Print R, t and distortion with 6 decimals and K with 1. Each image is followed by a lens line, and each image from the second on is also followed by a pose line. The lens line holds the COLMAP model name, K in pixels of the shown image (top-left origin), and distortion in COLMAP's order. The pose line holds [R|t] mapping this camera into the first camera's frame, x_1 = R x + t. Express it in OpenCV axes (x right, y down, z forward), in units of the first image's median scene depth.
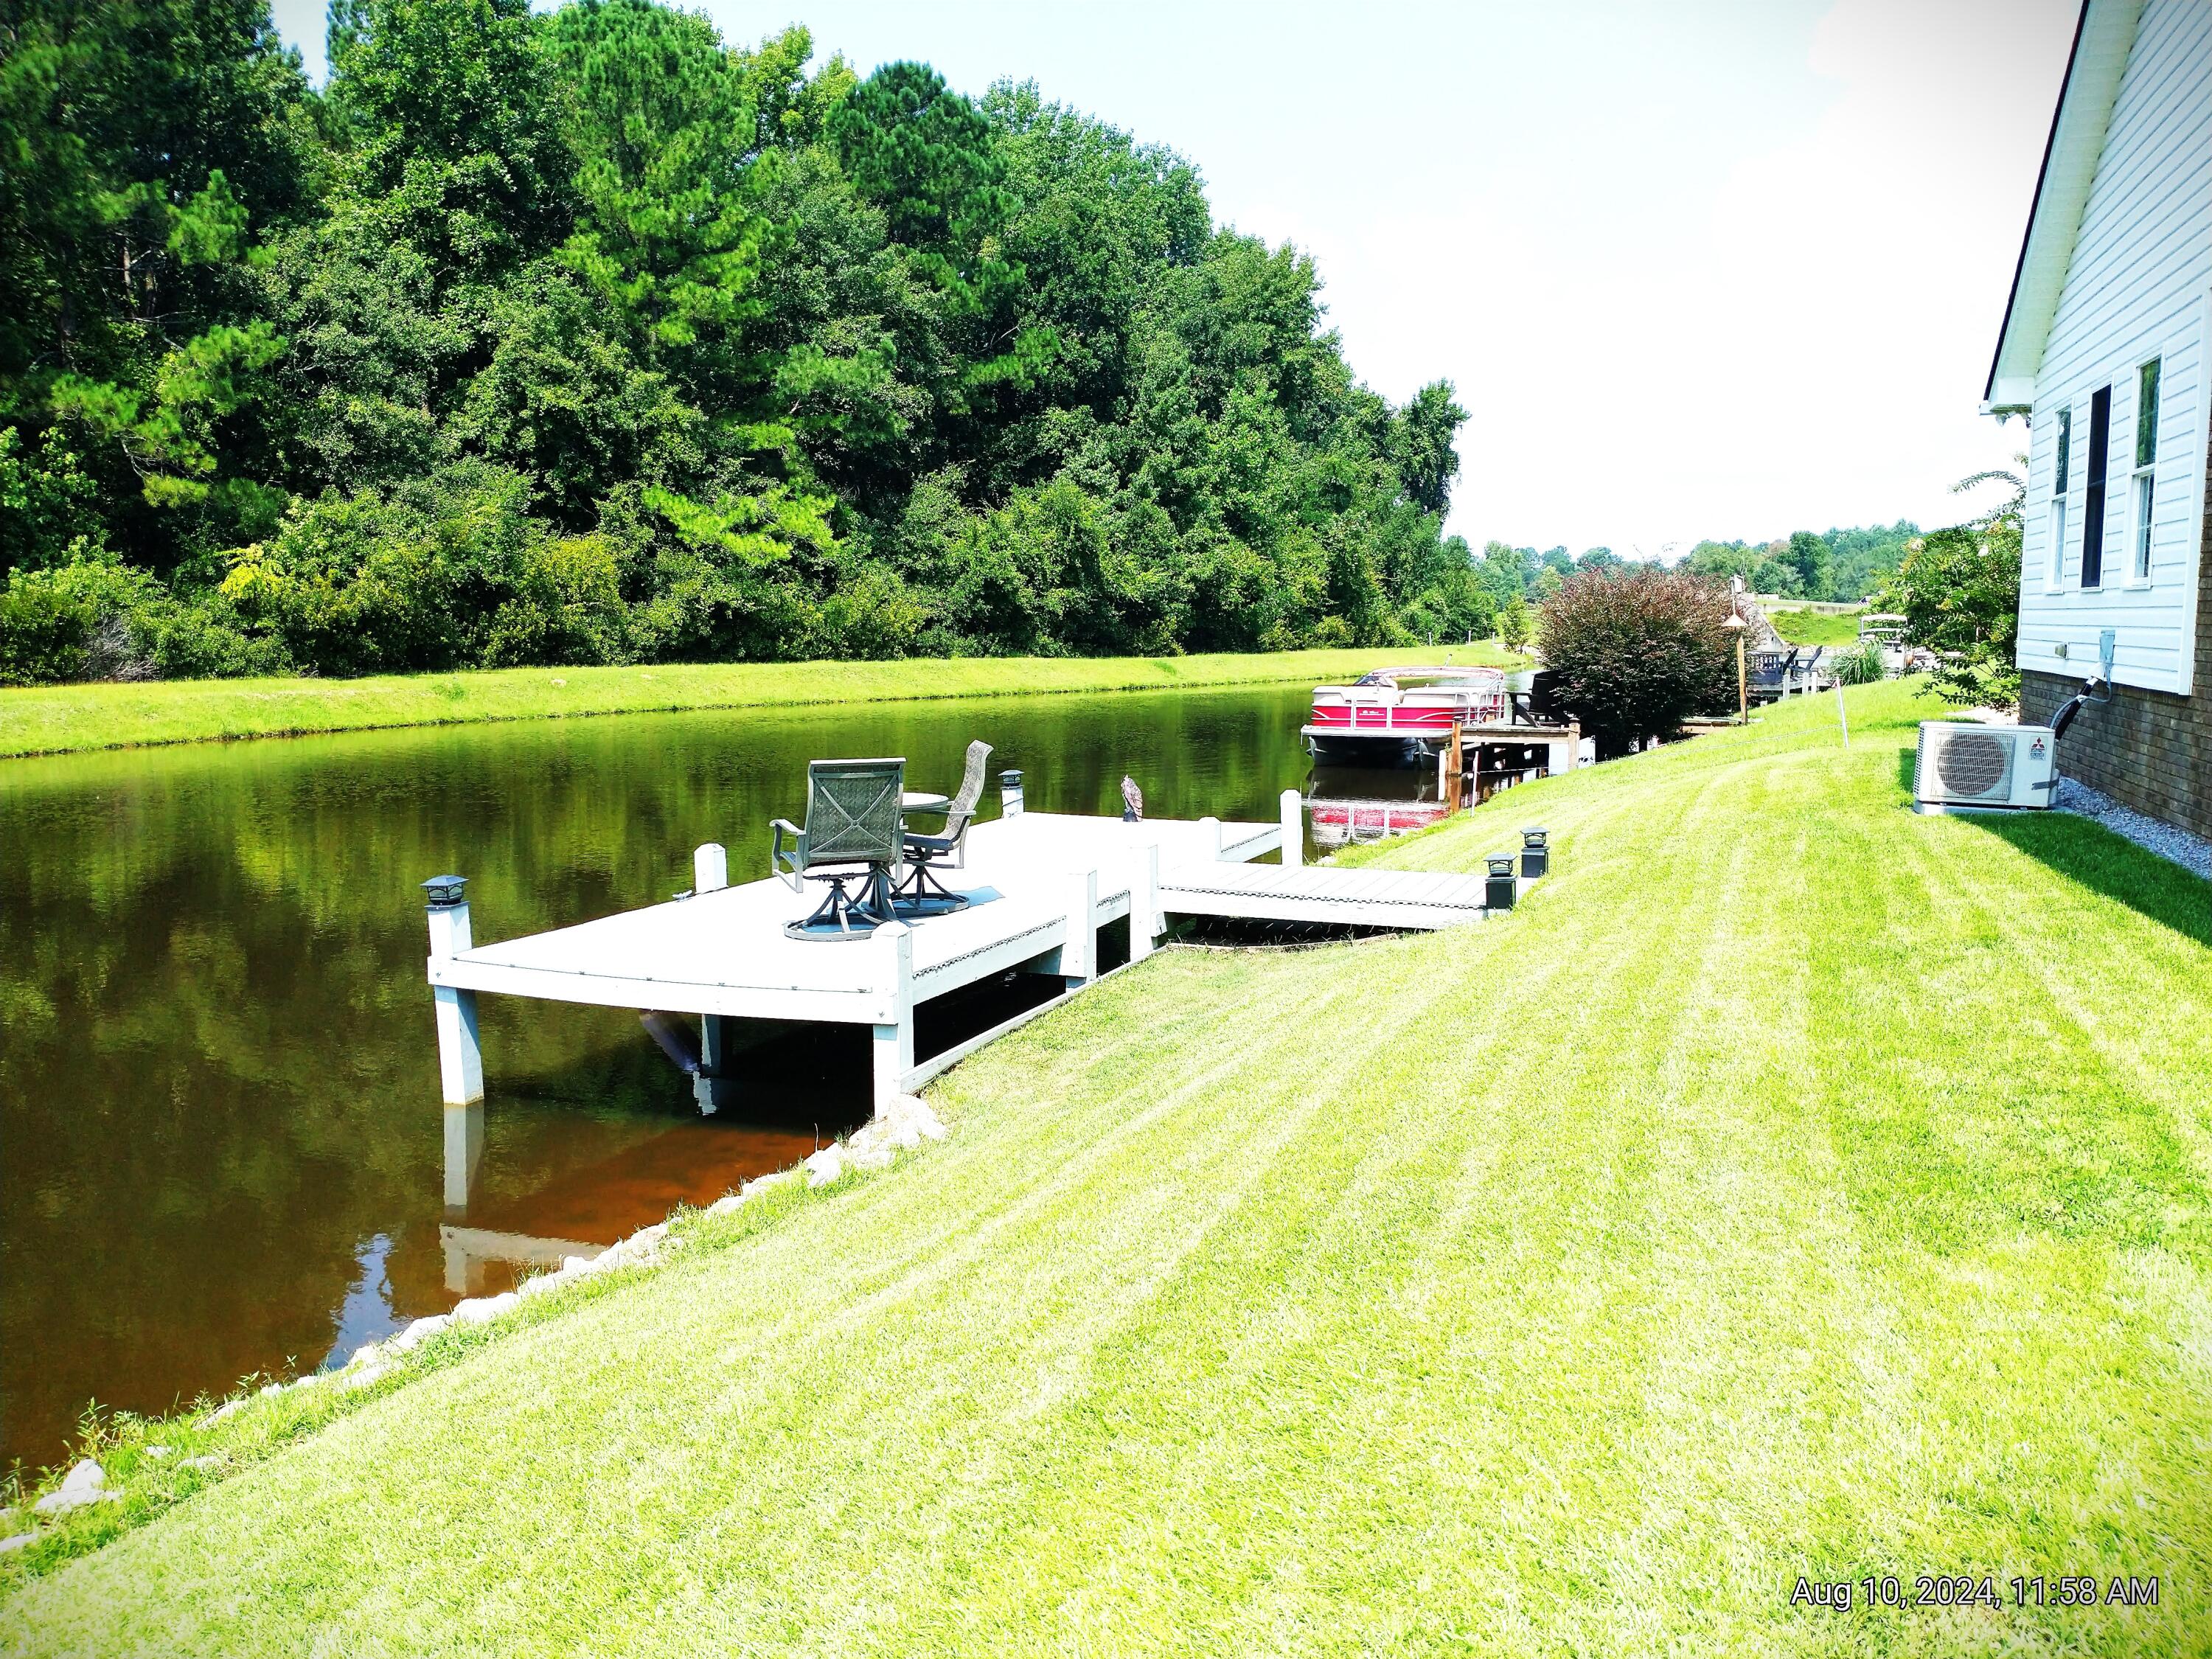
lens RADIAL K [[1786.2, 0, 1109.2], [0, 1786.2, 841.9], [0, 0, 1]] dist [0.064043, -0.137982]
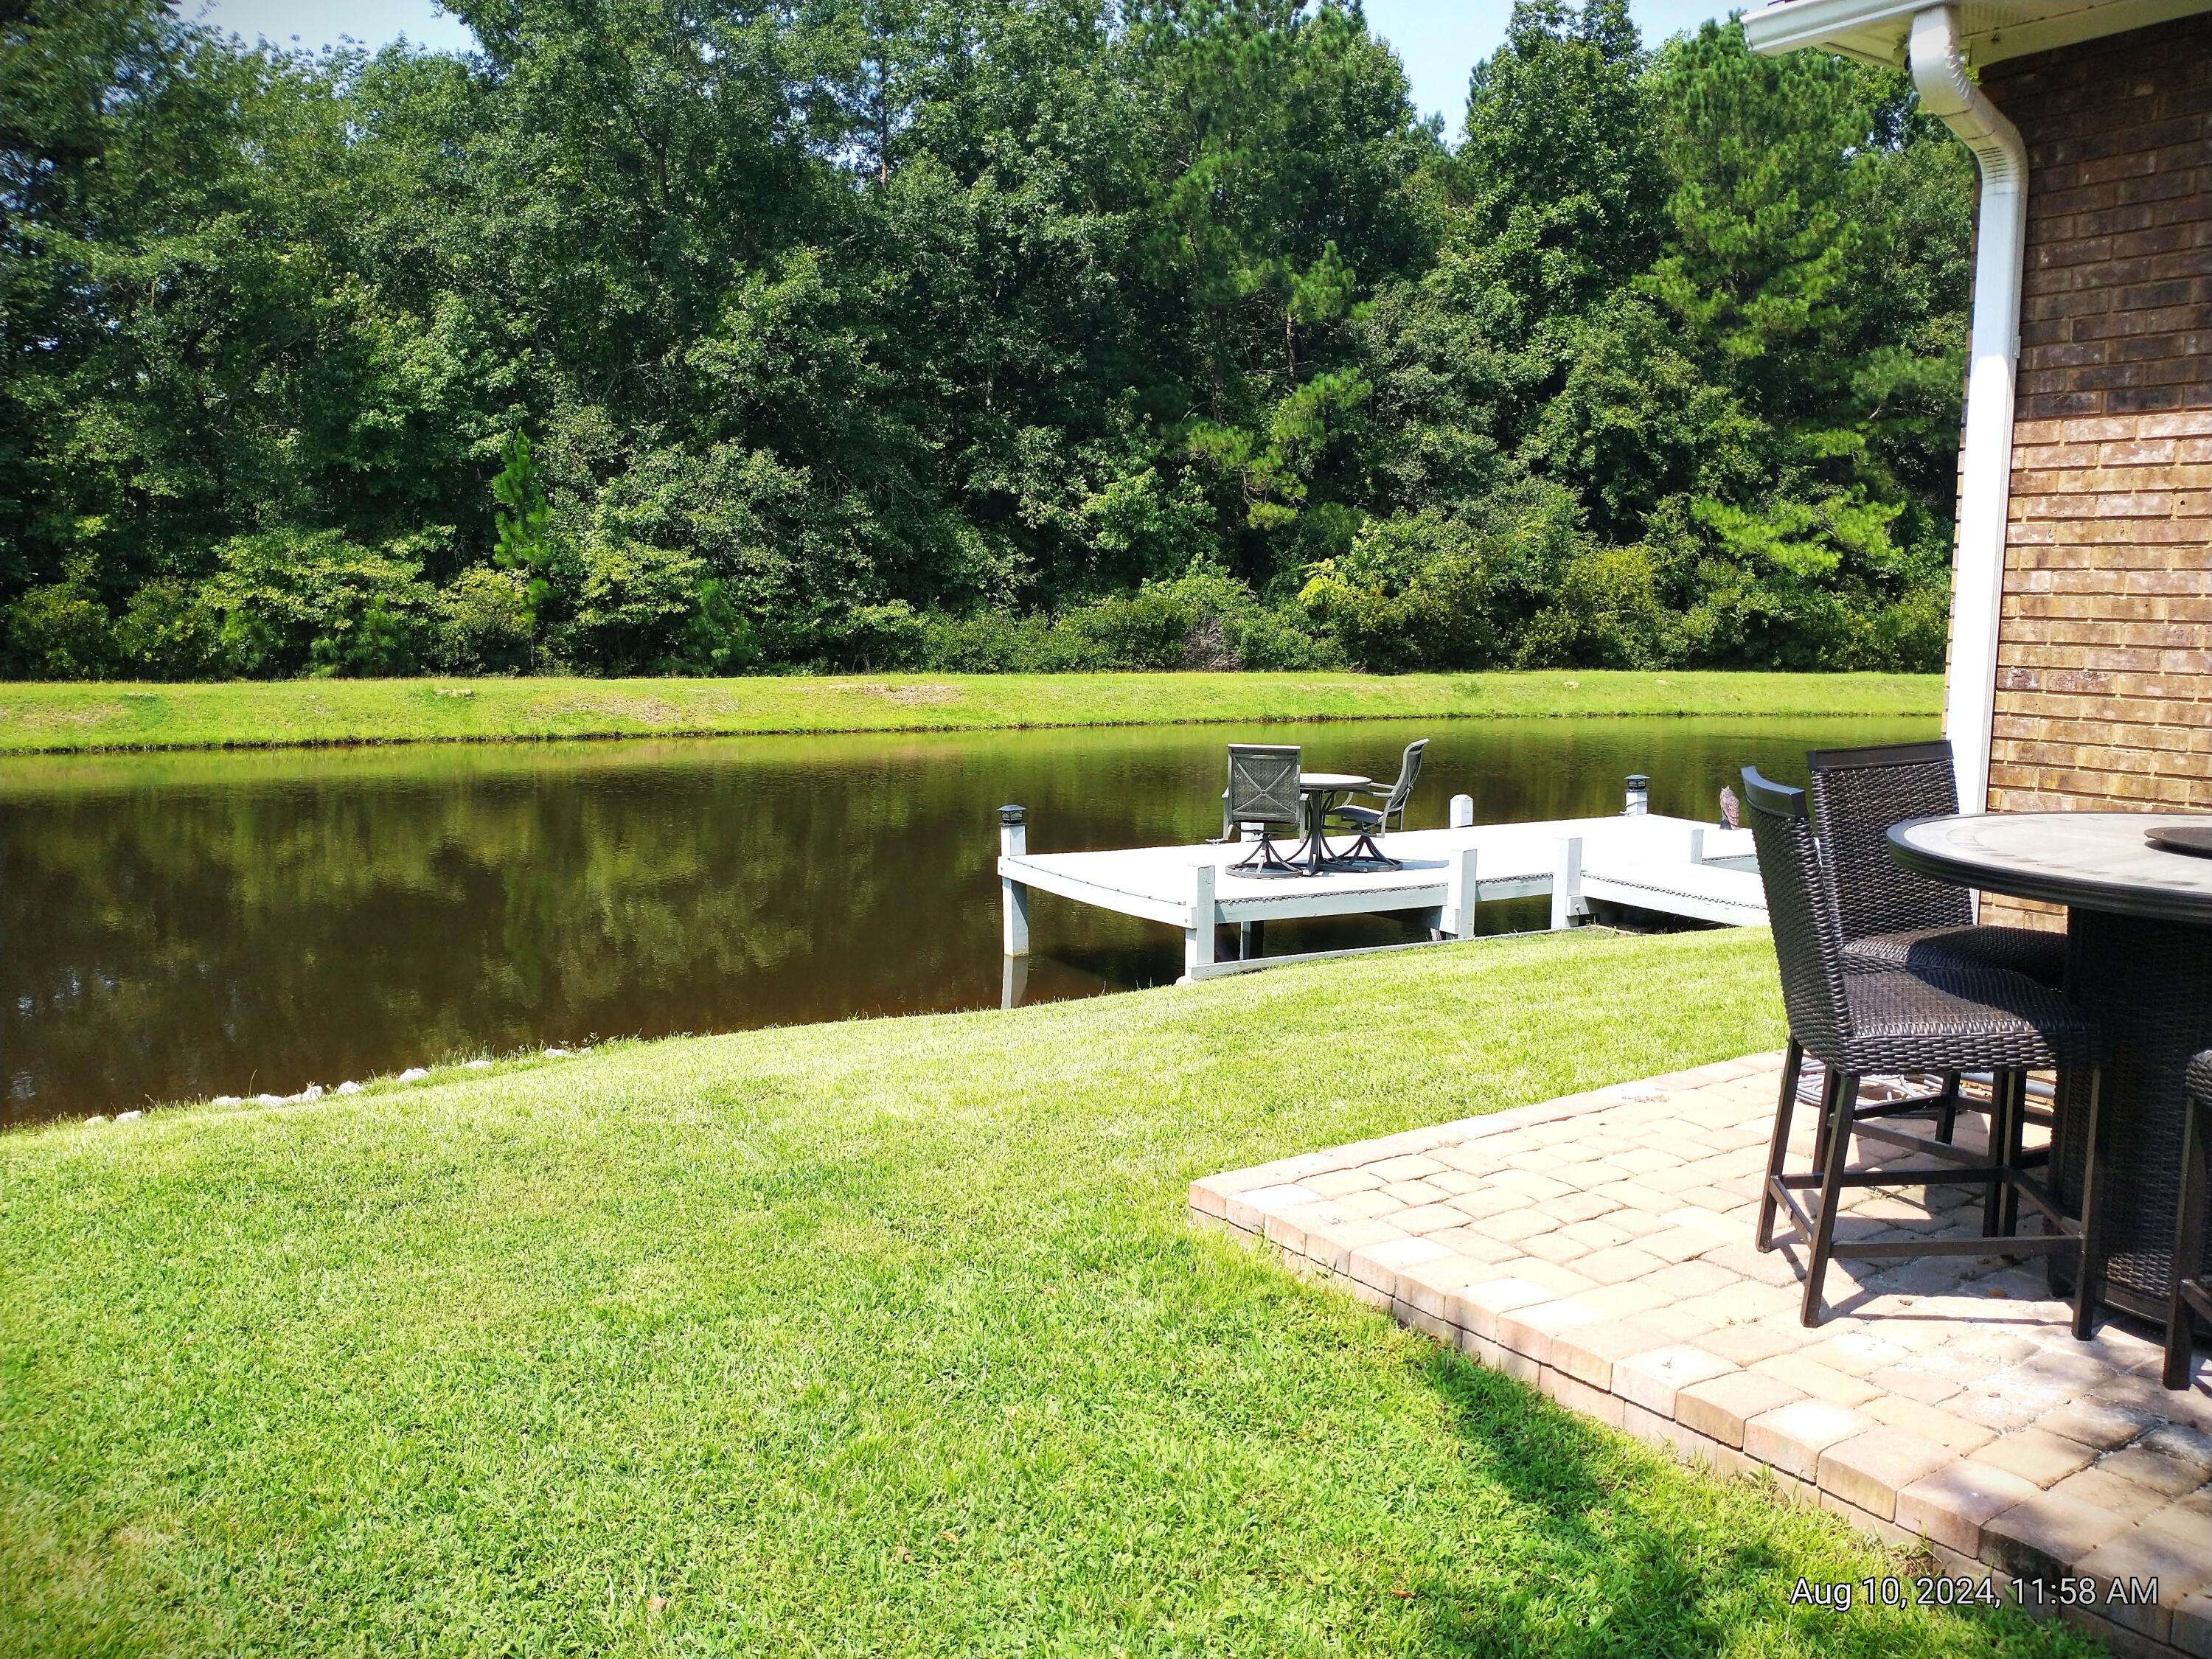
lens RADIAL K [[1786.2, 0, 1109.1], [0, 1786.2, 845.5], [0, 0, 1]] dist [0.064043, -0.137982]
pose [[0.805077, 0.092323, -0.585942, 0.095827], [-0.091666, 0.995311, 0.030877, -0.000274], [0.586045, 0.028852, 0.809765, -0.029441]]
